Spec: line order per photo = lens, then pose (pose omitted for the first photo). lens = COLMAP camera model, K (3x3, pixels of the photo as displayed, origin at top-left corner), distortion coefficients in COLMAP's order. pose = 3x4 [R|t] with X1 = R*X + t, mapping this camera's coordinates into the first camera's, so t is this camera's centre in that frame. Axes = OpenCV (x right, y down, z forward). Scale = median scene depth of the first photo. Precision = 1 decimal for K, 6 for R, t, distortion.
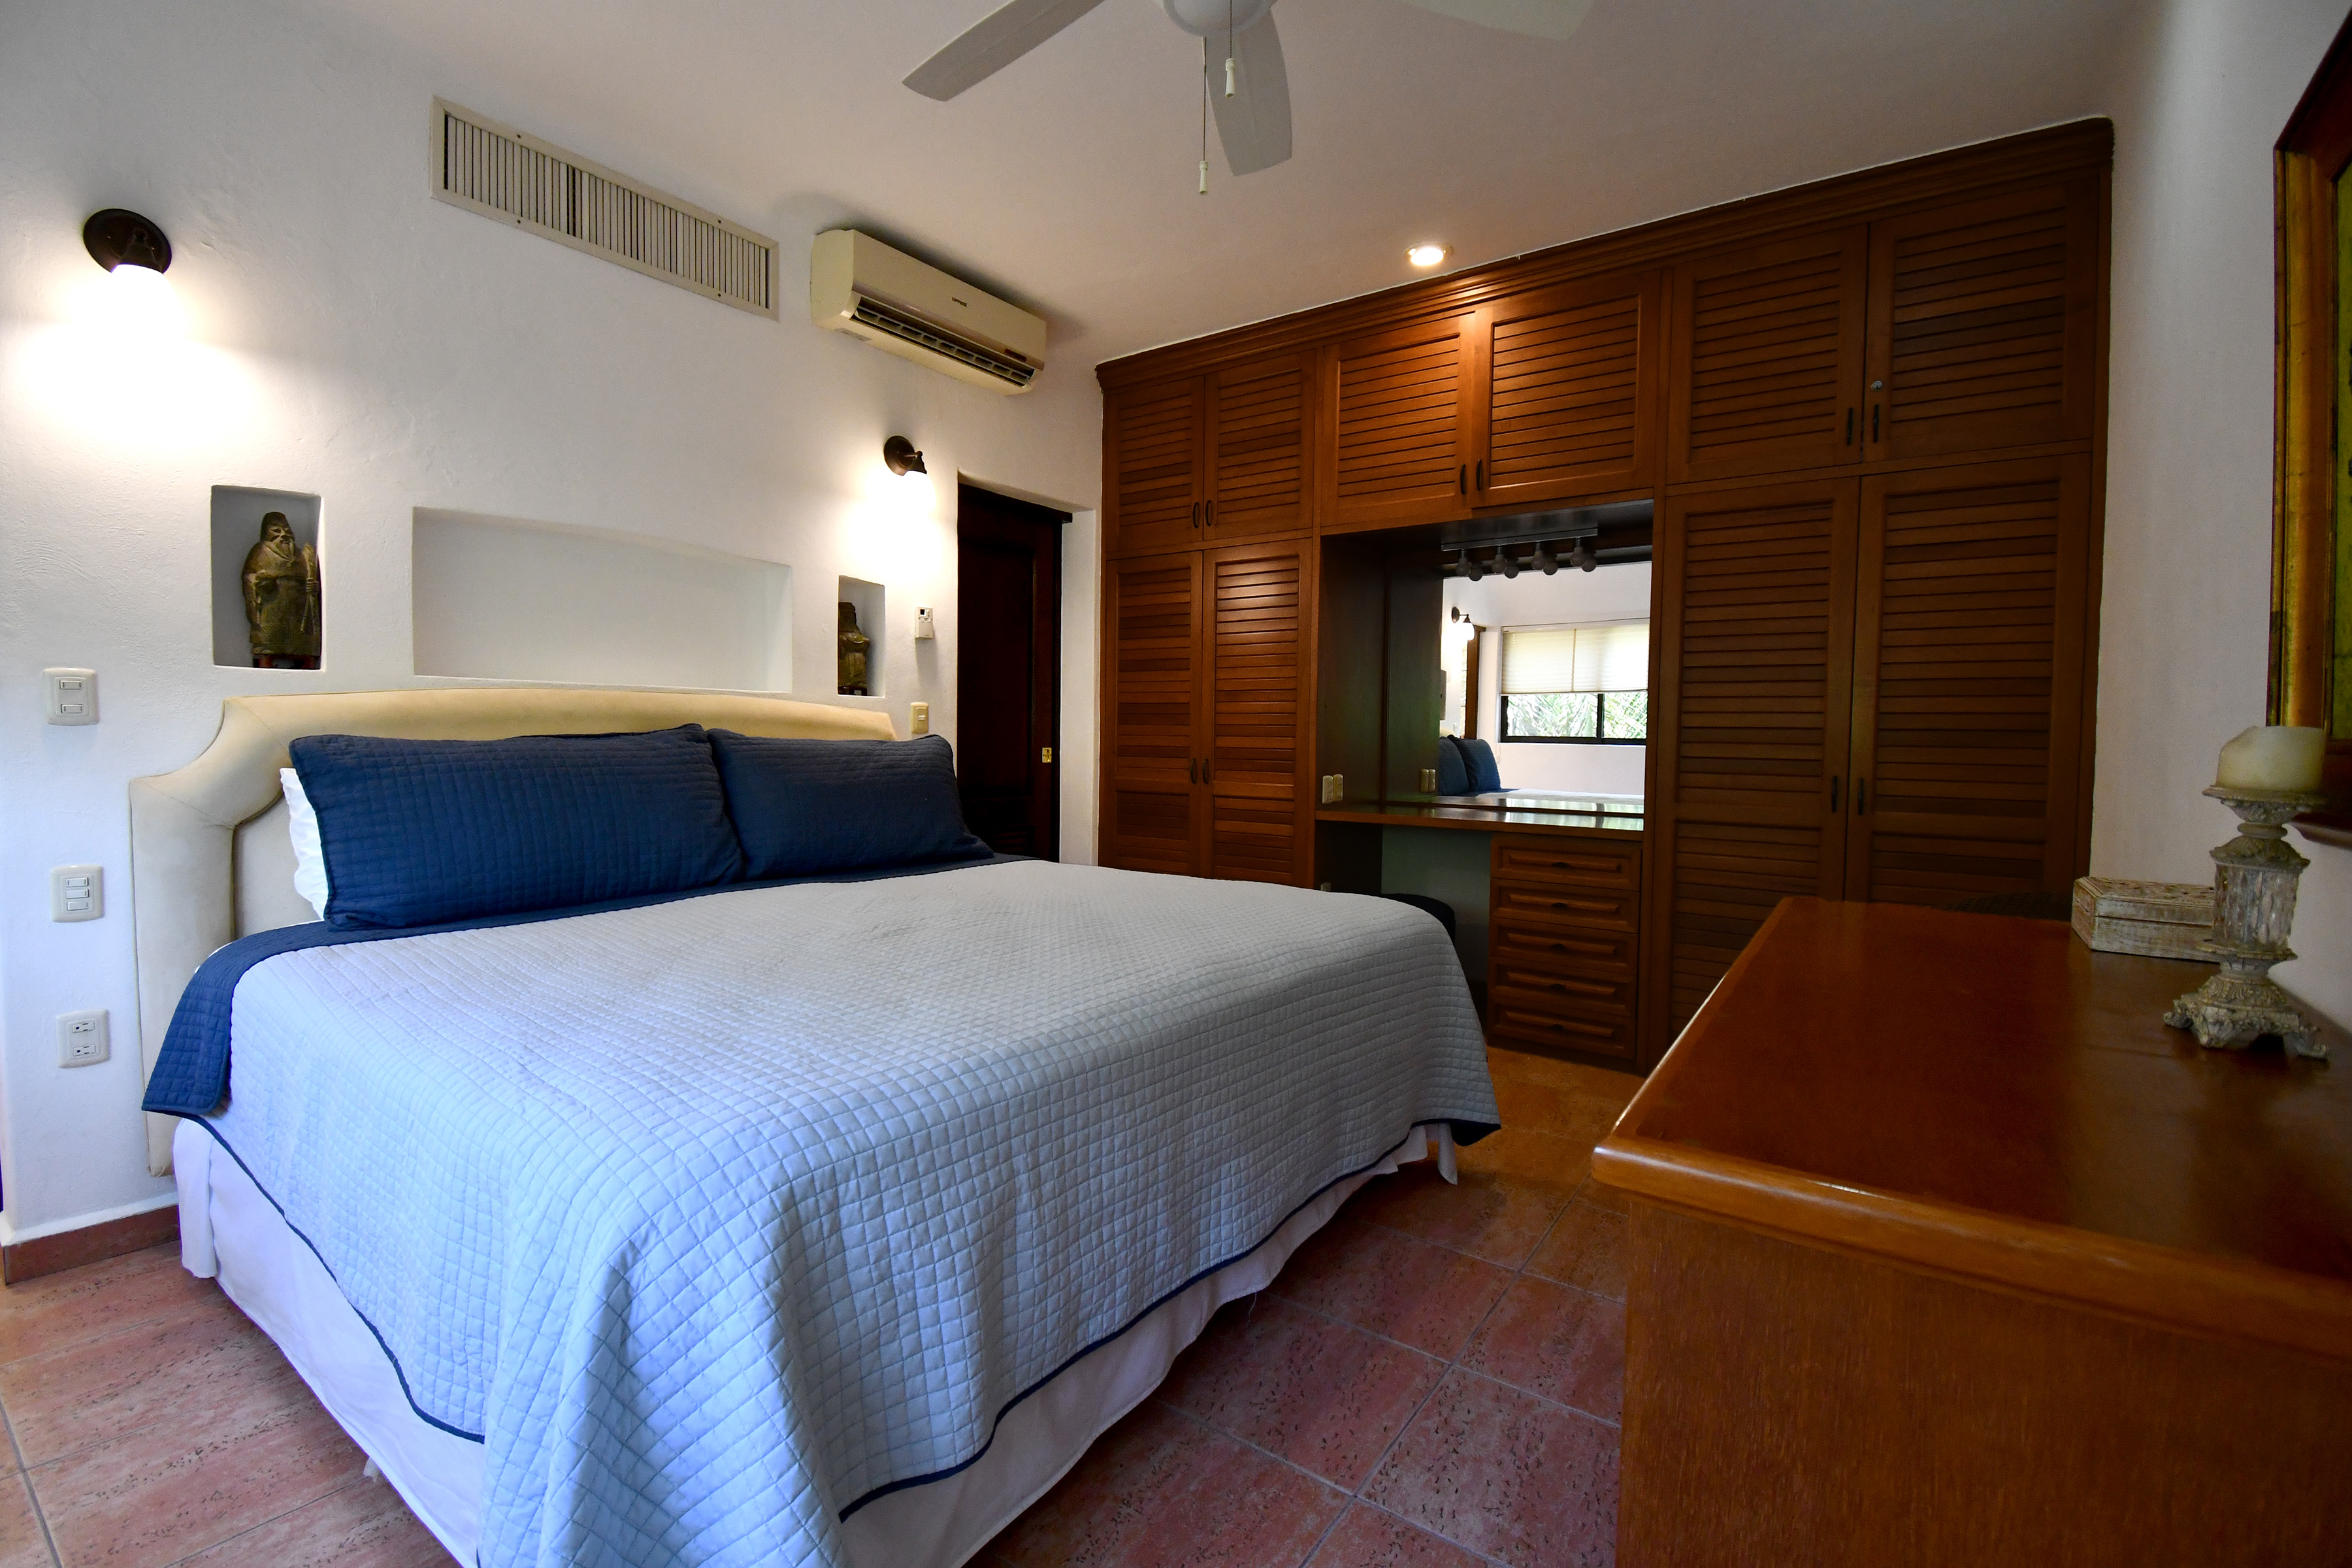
lens RADIAL K [[1042.6, 0, 1176.6], [0, 1042.6, 776.1], [0, 0, 1]] dist [0.022990, -0.029555]
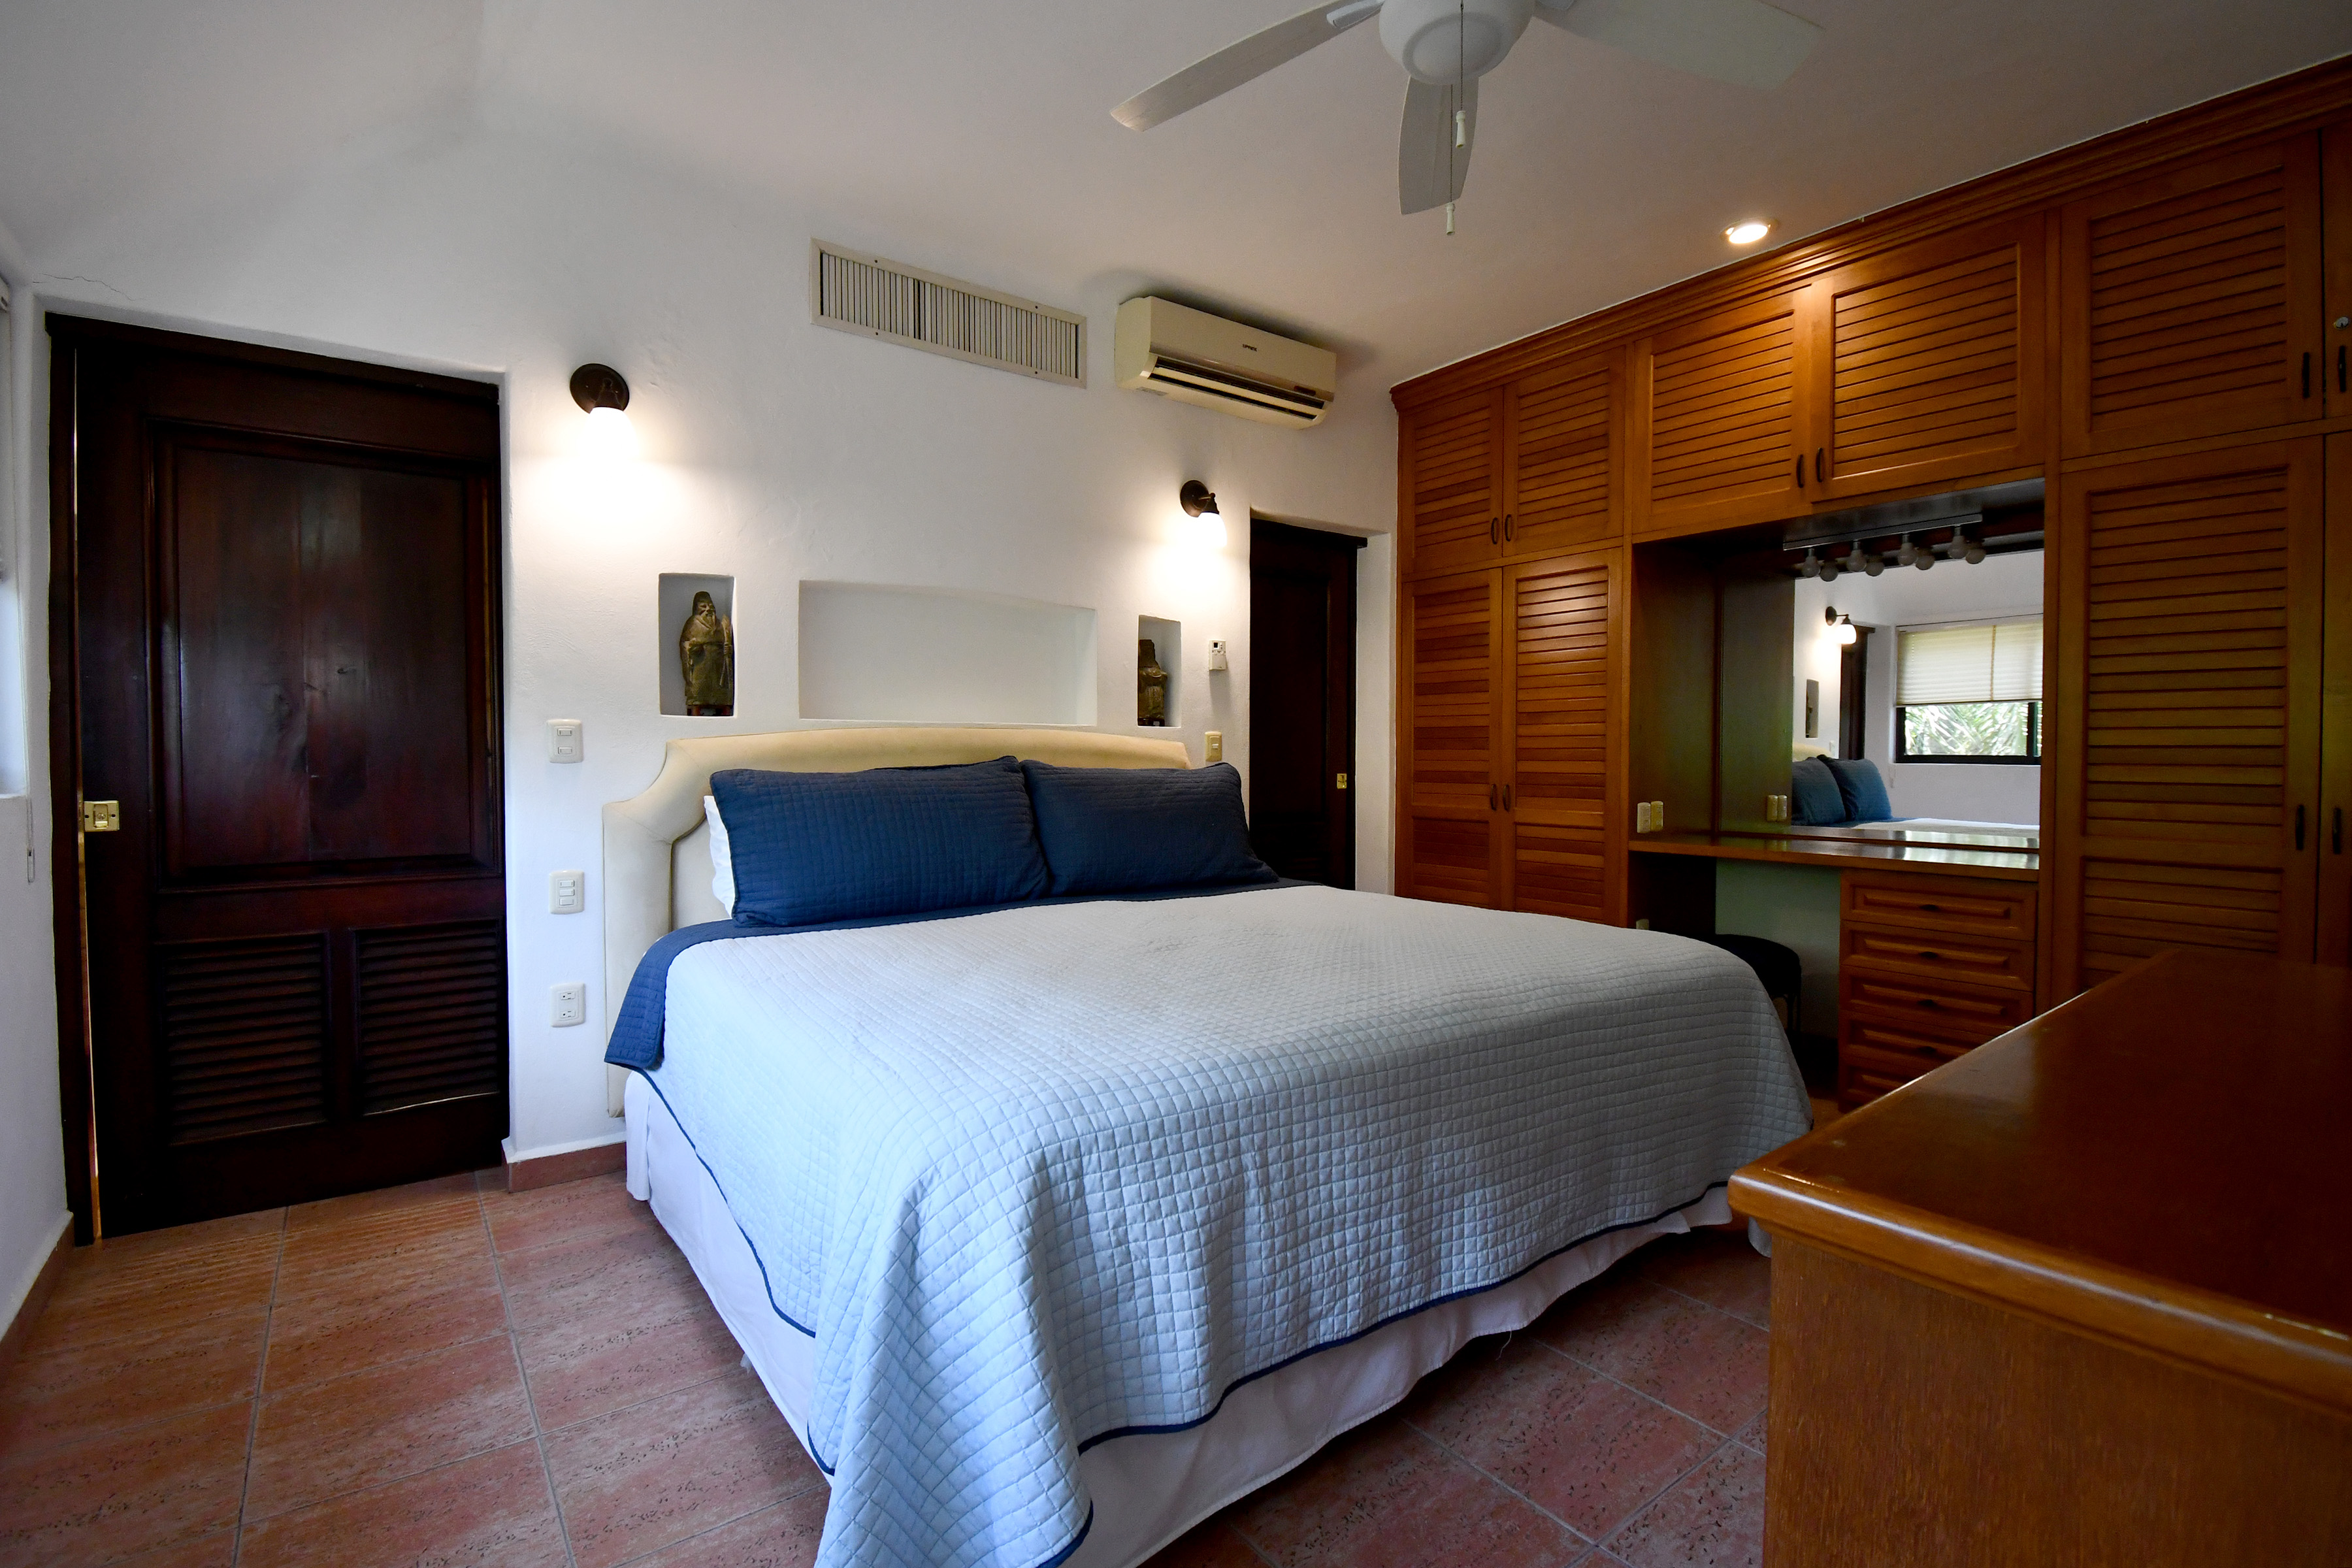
lens RADIAL K [[1072.9, 0, 1165.6], [0, 1072.9, 776.9], [0, 0, 1]] dist [0.021456, -0.027437]
pose [[0.951351, -0.004879, -0.308072, 0.068241], [-0.001862, 0.999765, -0.021584, -0.003341], [0.308105, 0.021107, 0.951118, -0.060743]]
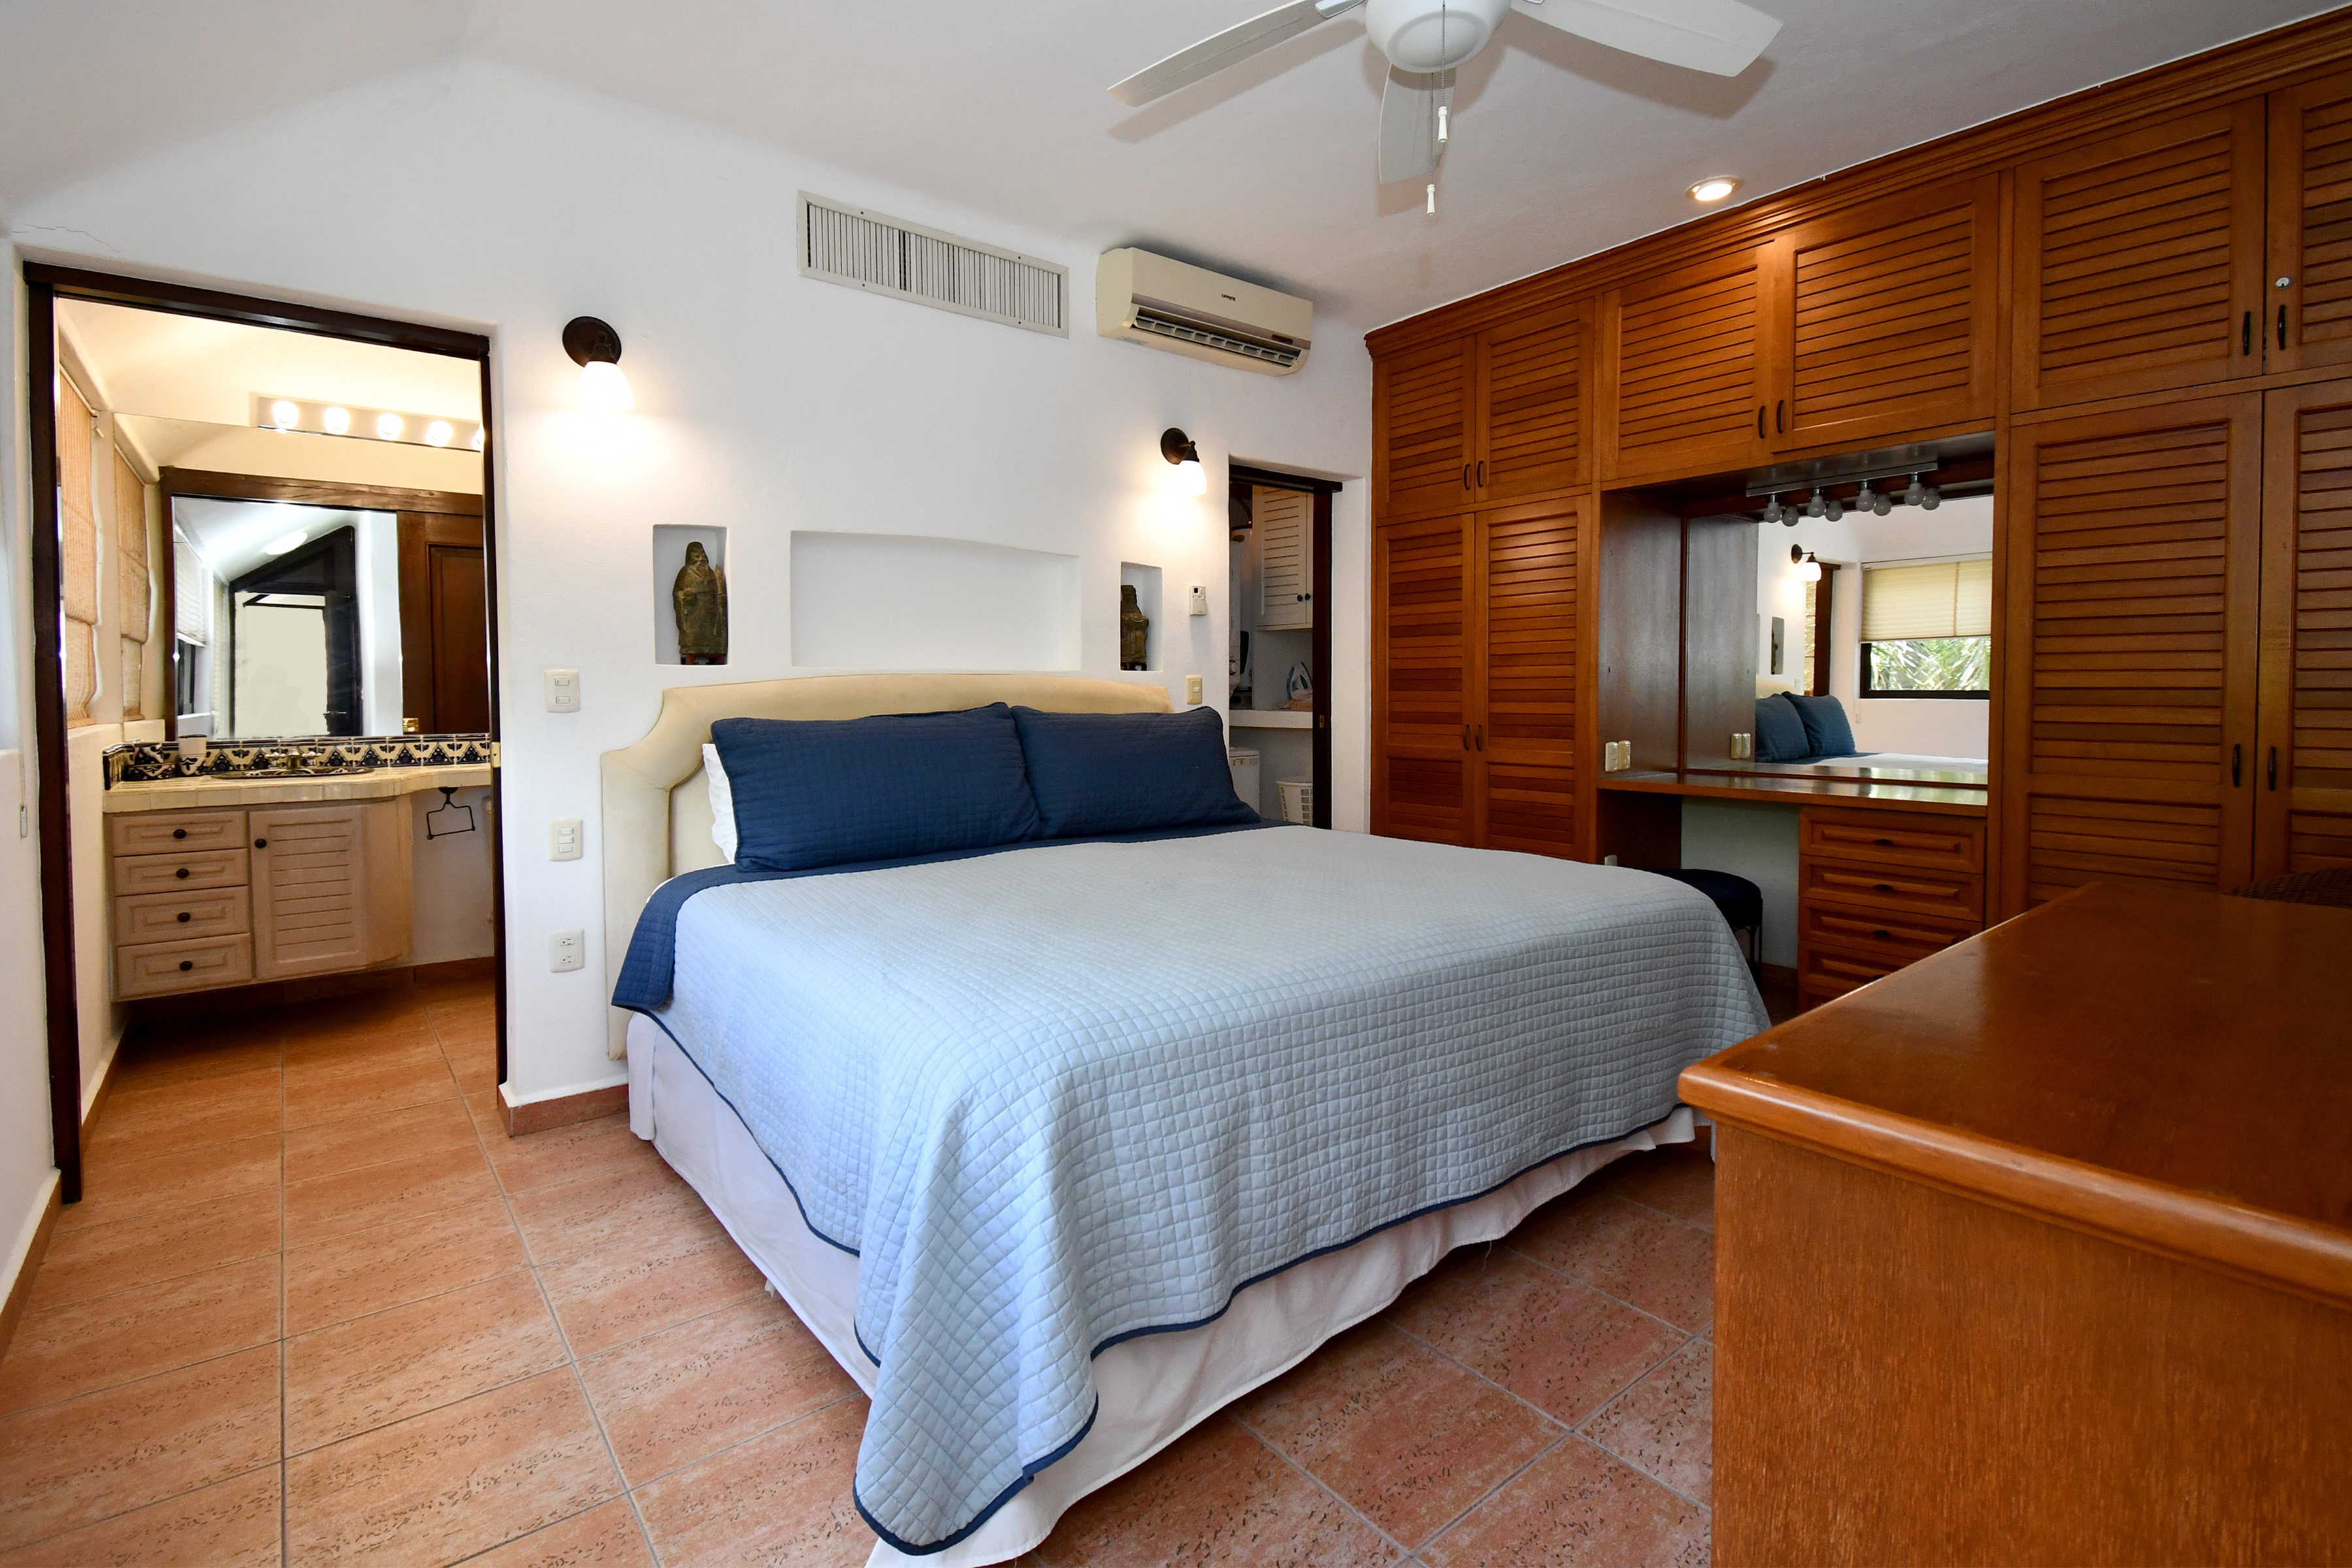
lens RADIAL K [[1093.1, 0, 1163.9], [0, 1093.1, 724.2], [0, 0, 1]] dist [0.042362, -0.028633]
pose [[0.960229, -0.007525, -0.279114, 0.062247], [0.004544, 0.999926, -0.011325, -0.013859], [0.279178, 0.009607, 0.960191, -0.139905]]
